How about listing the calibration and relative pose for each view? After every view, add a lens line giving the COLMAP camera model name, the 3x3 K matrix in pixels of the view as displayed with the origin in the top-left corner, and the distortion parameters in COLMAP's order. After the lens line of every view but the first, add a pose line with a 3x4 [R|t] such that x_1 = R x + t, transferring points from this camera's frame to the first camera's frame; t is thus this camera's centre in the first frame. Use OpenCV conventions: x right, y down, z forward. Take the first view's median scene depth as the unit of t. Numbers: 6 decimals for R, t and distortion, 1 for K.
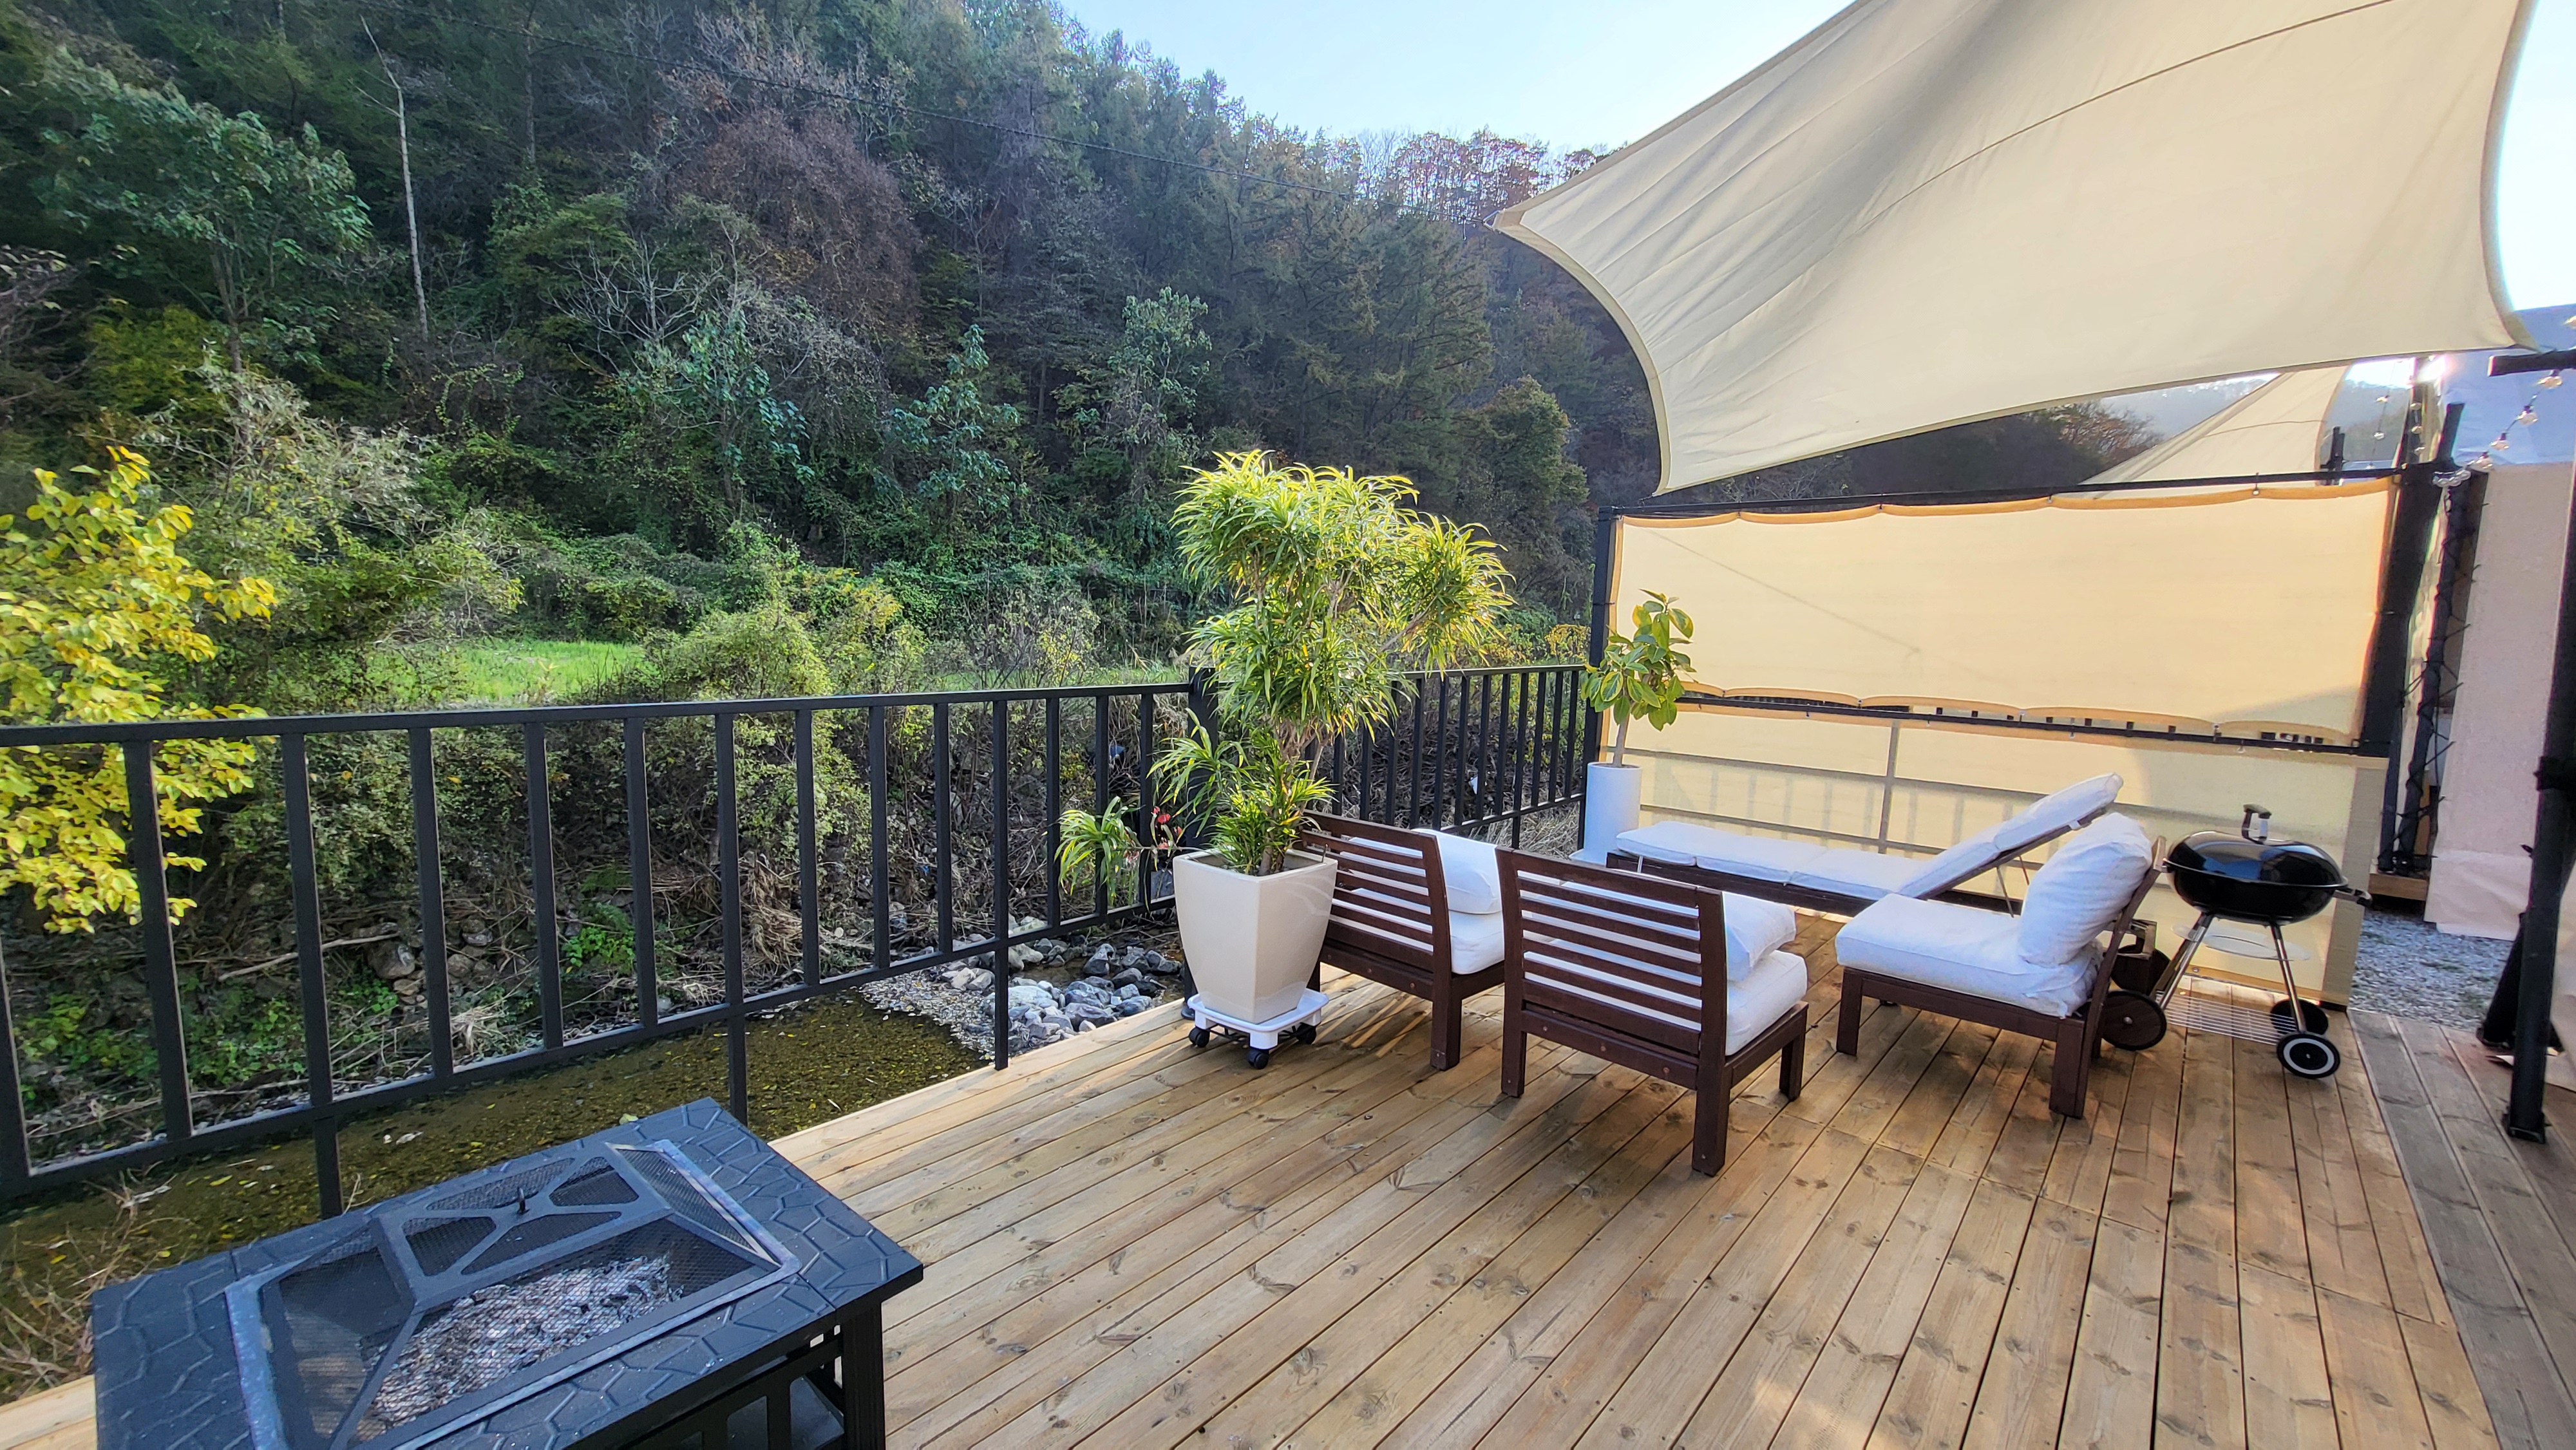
lens RADIAL K [[1026.7, 0, 1307.2], [0, 1026.7, 727.8], [0, 0, 1]] dist [0.000042, -0.000031]
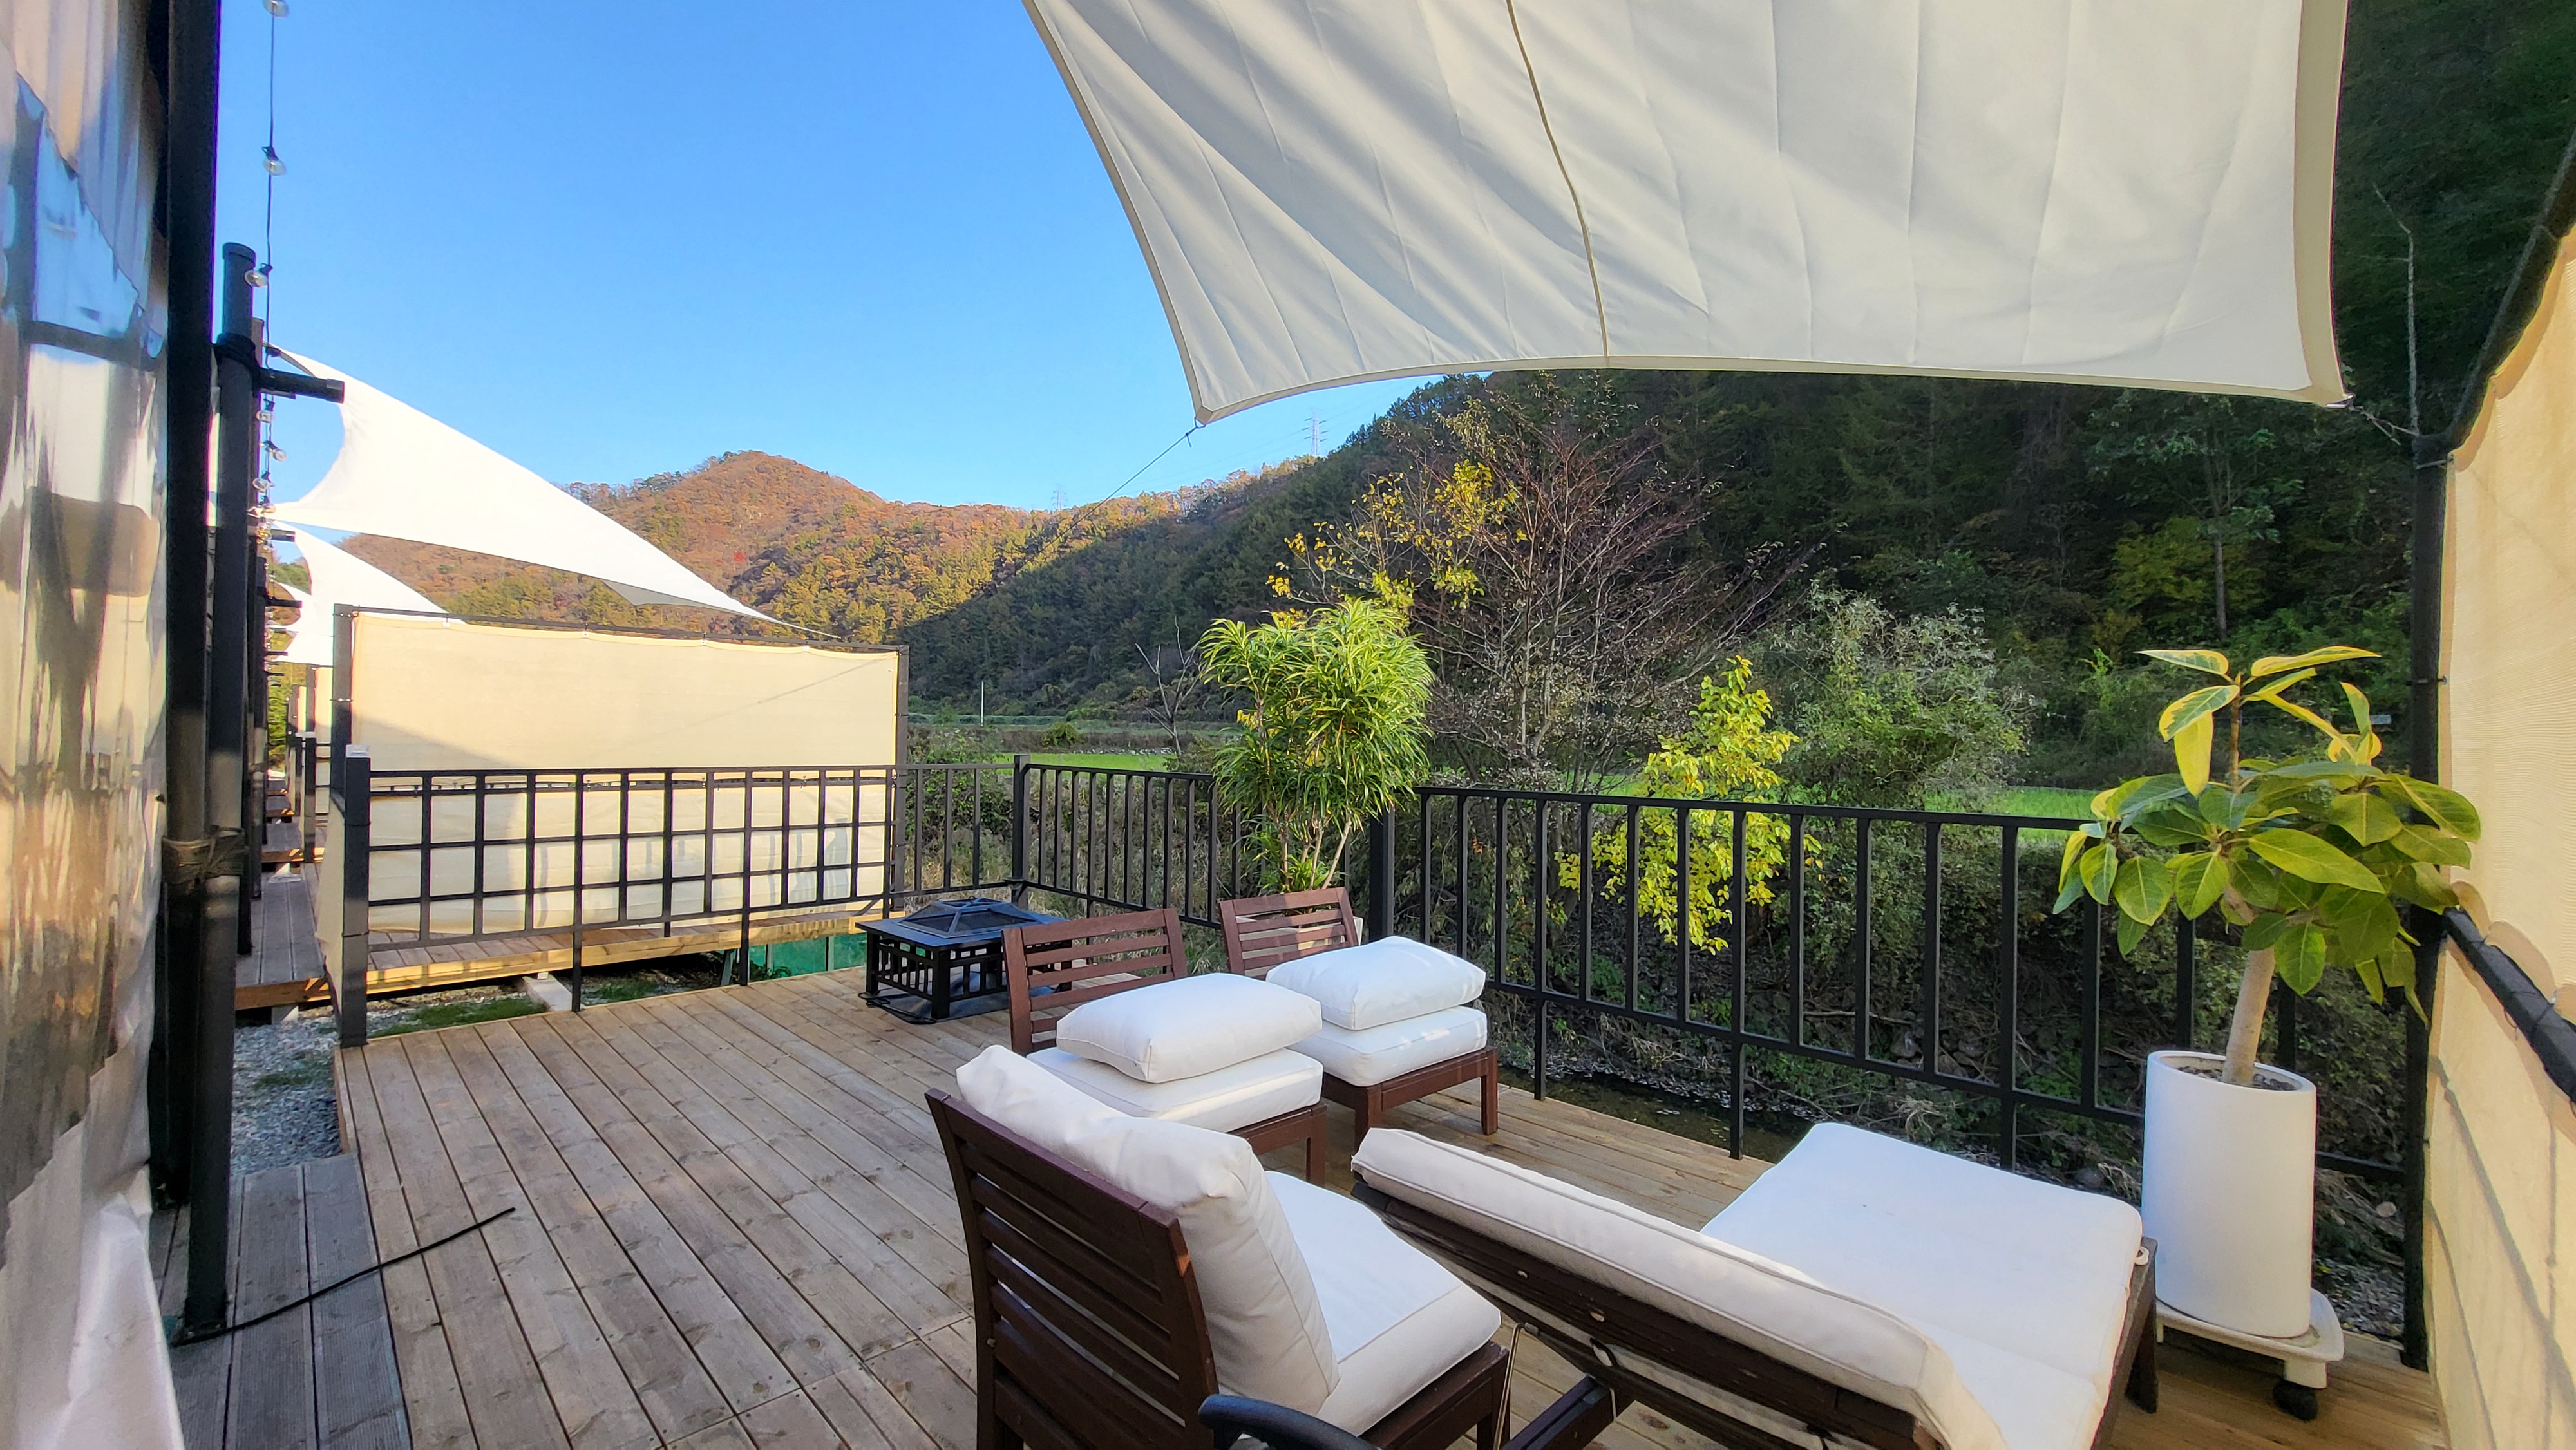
lens RADIAL K [[1026.7, 0, 1306.4], [0, 1026.7, 732.7], [0, 0, 1]] dist [0.000042, -0.000031]
pose [[-0.060343, -0.034100, -0.997595, 0.378543], [-0.125448, 0.991751, -0.026312, -0.016895], [0.990263, 0.123558, -0.064123, 0.331956]]
